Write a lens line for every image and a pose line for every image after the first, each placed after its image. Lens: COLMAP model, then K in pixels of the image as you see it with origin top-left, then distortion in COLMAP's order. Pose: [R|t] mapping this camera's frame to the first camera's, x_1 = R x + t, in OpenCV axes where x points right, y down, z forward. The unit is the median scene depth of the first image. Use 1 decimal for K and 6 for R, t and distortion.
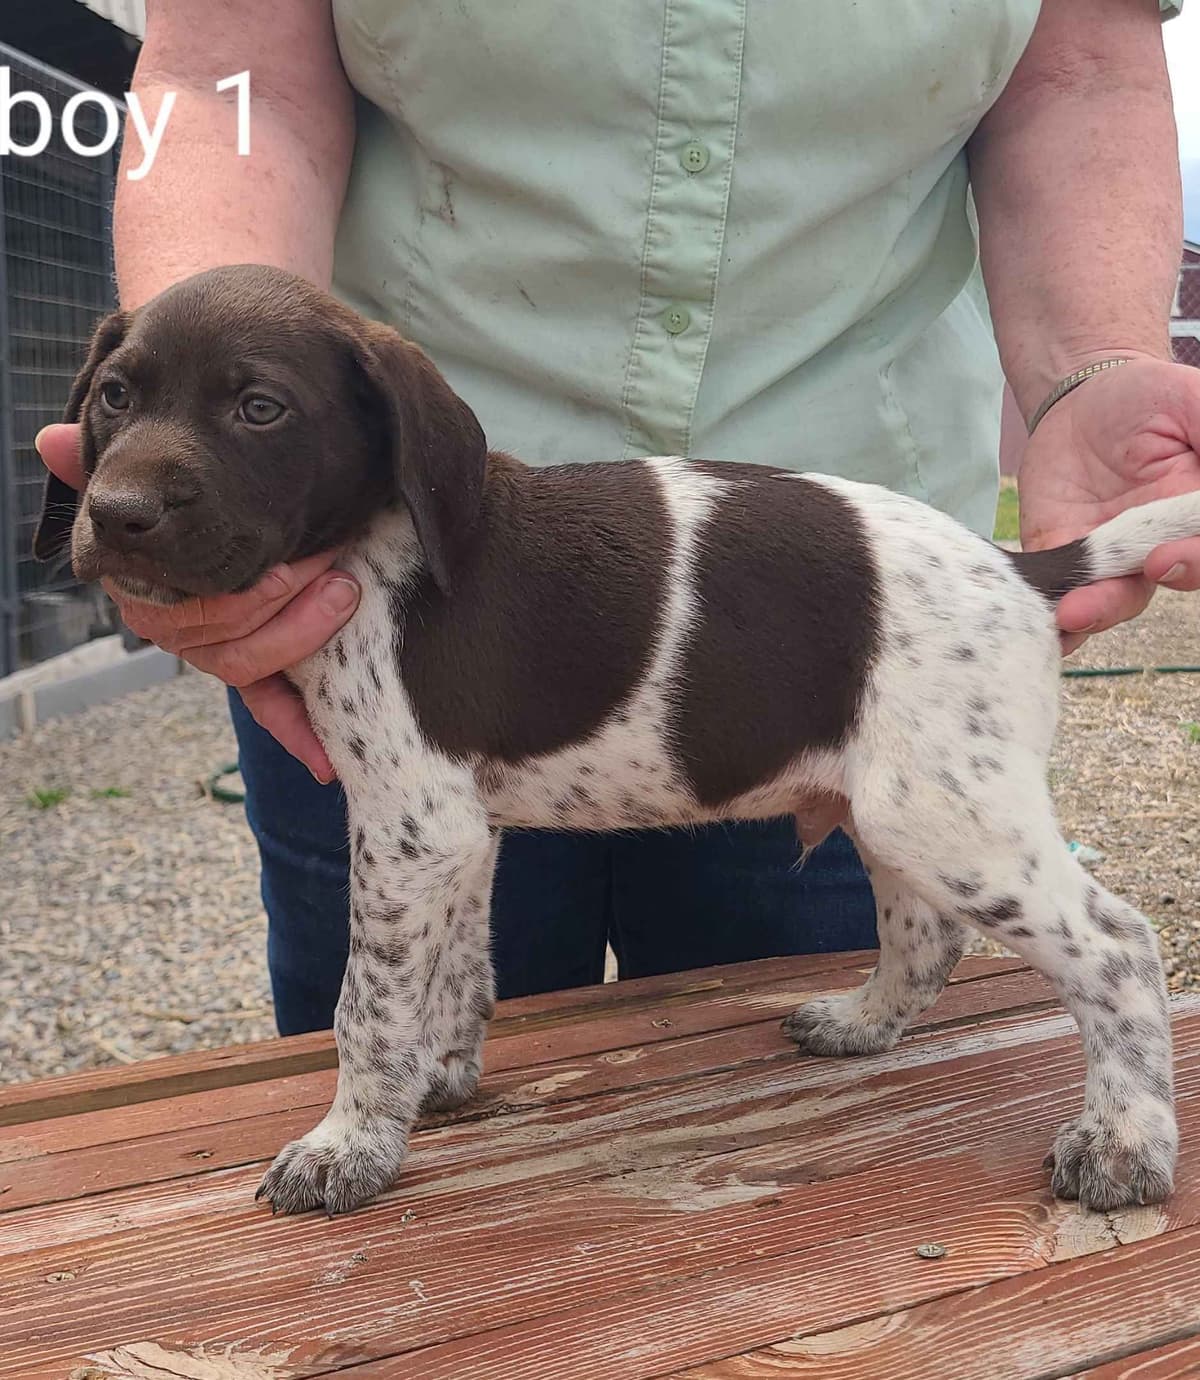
lens RADIAL K [[1807.9, 0, 647.0], [0, 1807.9, 708.7], [0, 0, 1]] dist [0.055114, -0.037016]
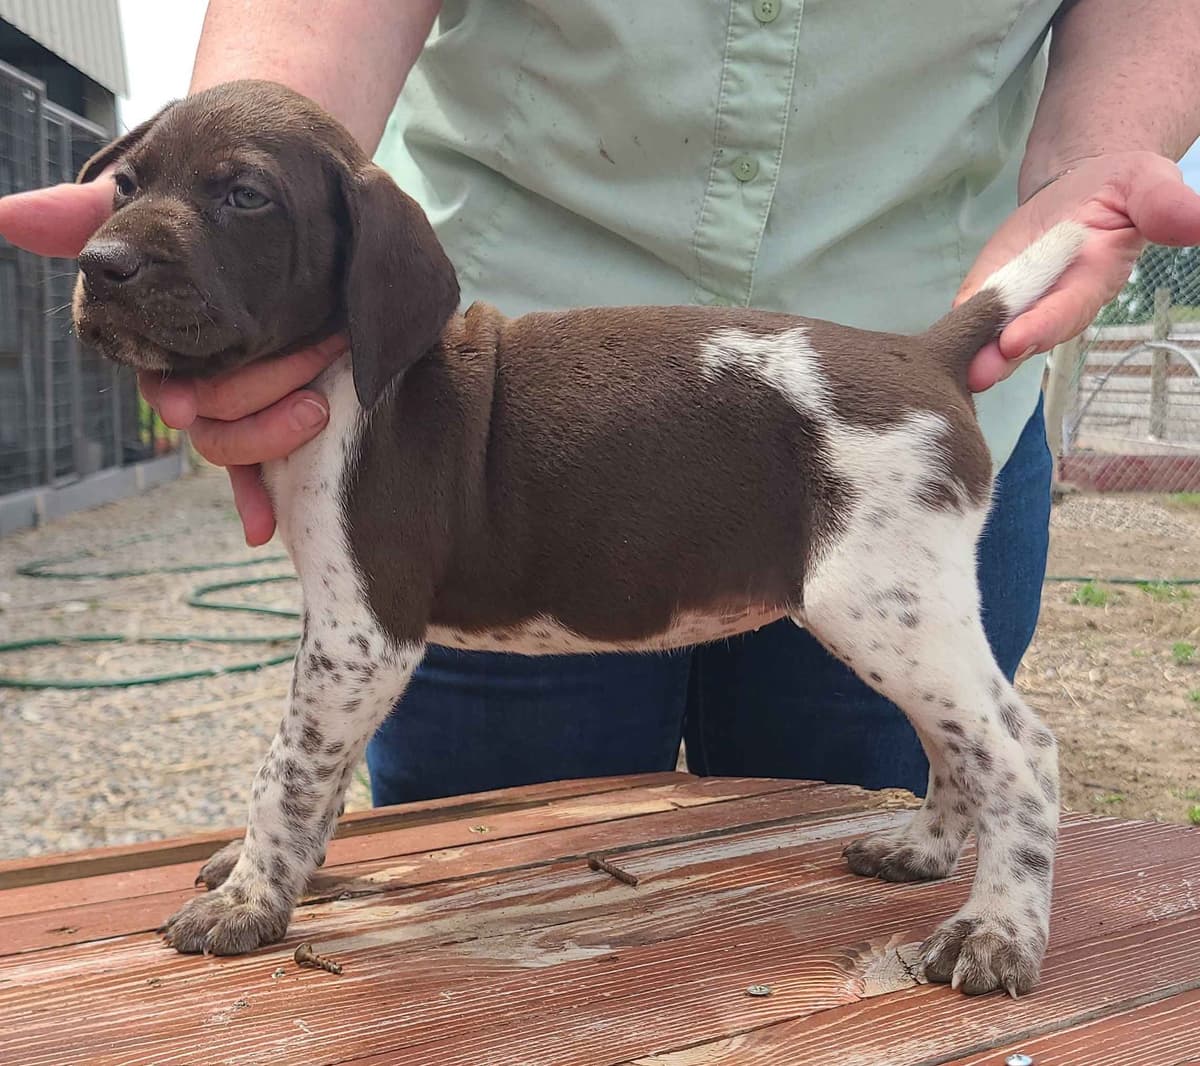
lens RADIAL K [[1710.5, 0, 561.9], [0, 1710.5, 702.2], [0, 0, 1]] dist [0.029469, 0.034882]
pose [[0.992819, 0.015571, 0.118607, -0.083125], [-0.021030, 0.998769, 0.044915, 0.063637], [-0.117762, -0.047087, 0.991925, -0.032499]]
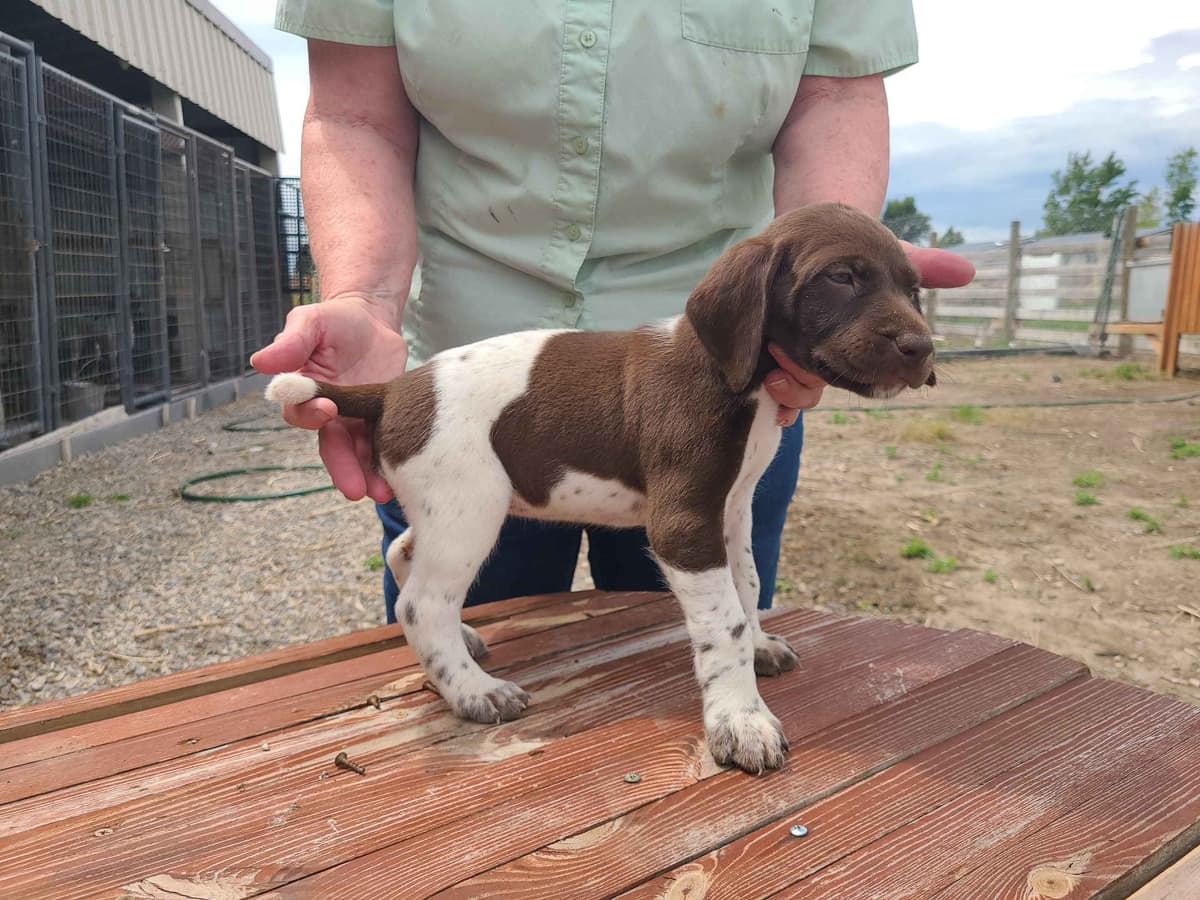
lens RADIAL K [[967.8, 0, 589.6], [0, 967.8, 431.5], [0, 0, 1]] dist [0.049964, -0.055862]
pose [[0.986446, -0.016907, 0.163211, -0.029040], [0.017761, 0.999835, -0.003772, -0.030287], [-0.163120, 0.006619, 0.986584, 0.064277]]
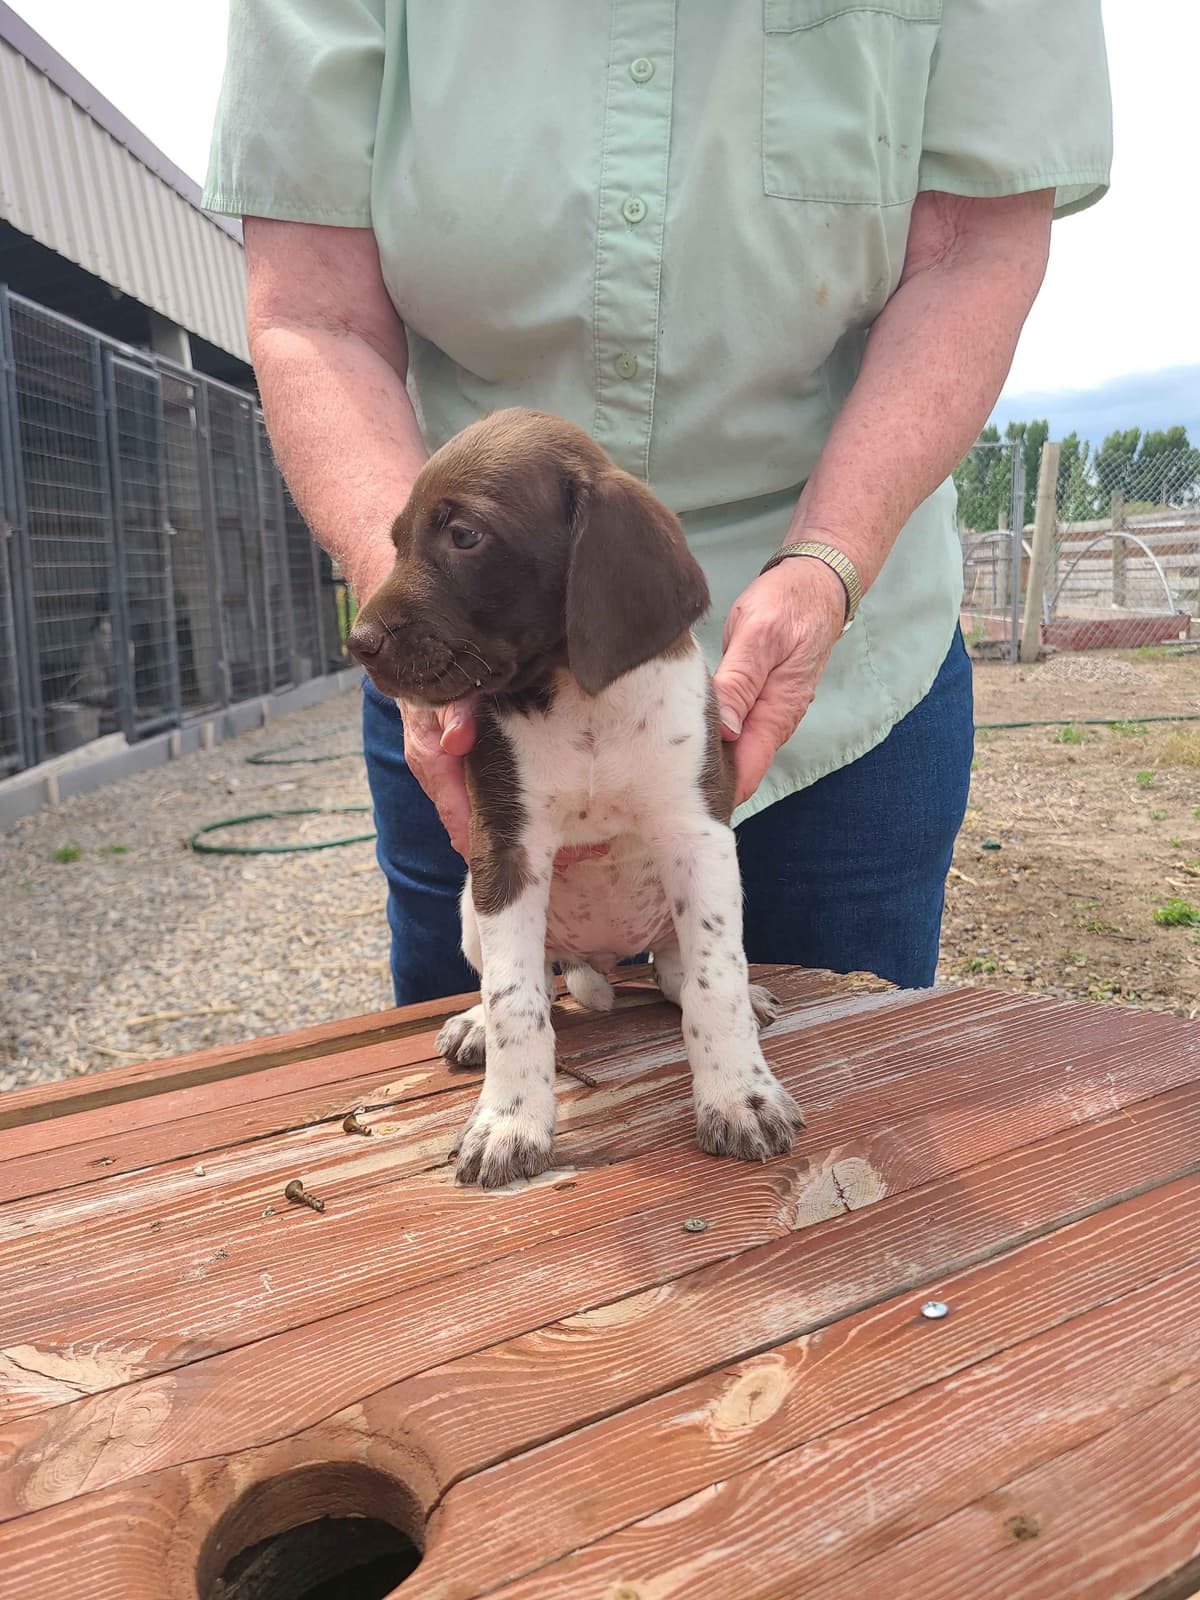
lens RADIAL K [[1283.2, 0, 600.0], [0, 1283.2, 800.0], [0, 0, 1]] dist [0.055926, -0.058259]
pose [[0.997635, -0.032715, 0.060450, 0.043360], [0.031400, 0.999252, 0.022574, -0.005687], [-0.061143, -0.020623, 0.997916, 0.131492]]
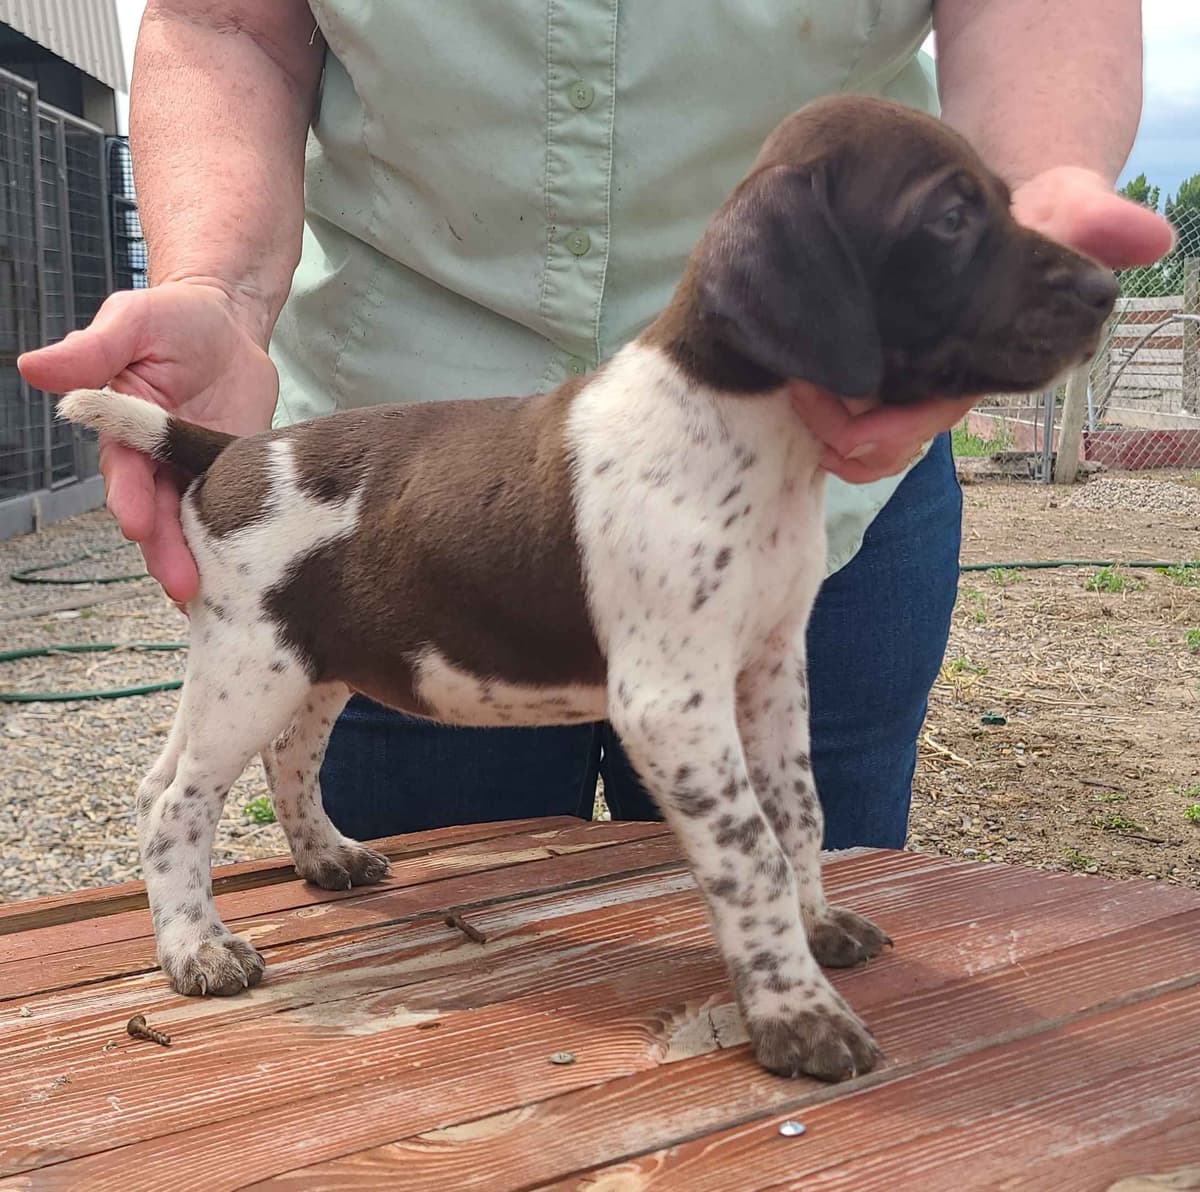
lens RADIAL K [[1764.2, 0, 566.5], [0, 1764.2, 647.8], [0, 0, 1]] dist [0.038981, 0.033311]
pose [[0.994653, -0.000973, 0.103269, 0.035937], [-0.001224, 0.999774, 0.021210, 0.007978], [-0.103266, -0.021223, 0.994427, -0.113260]]
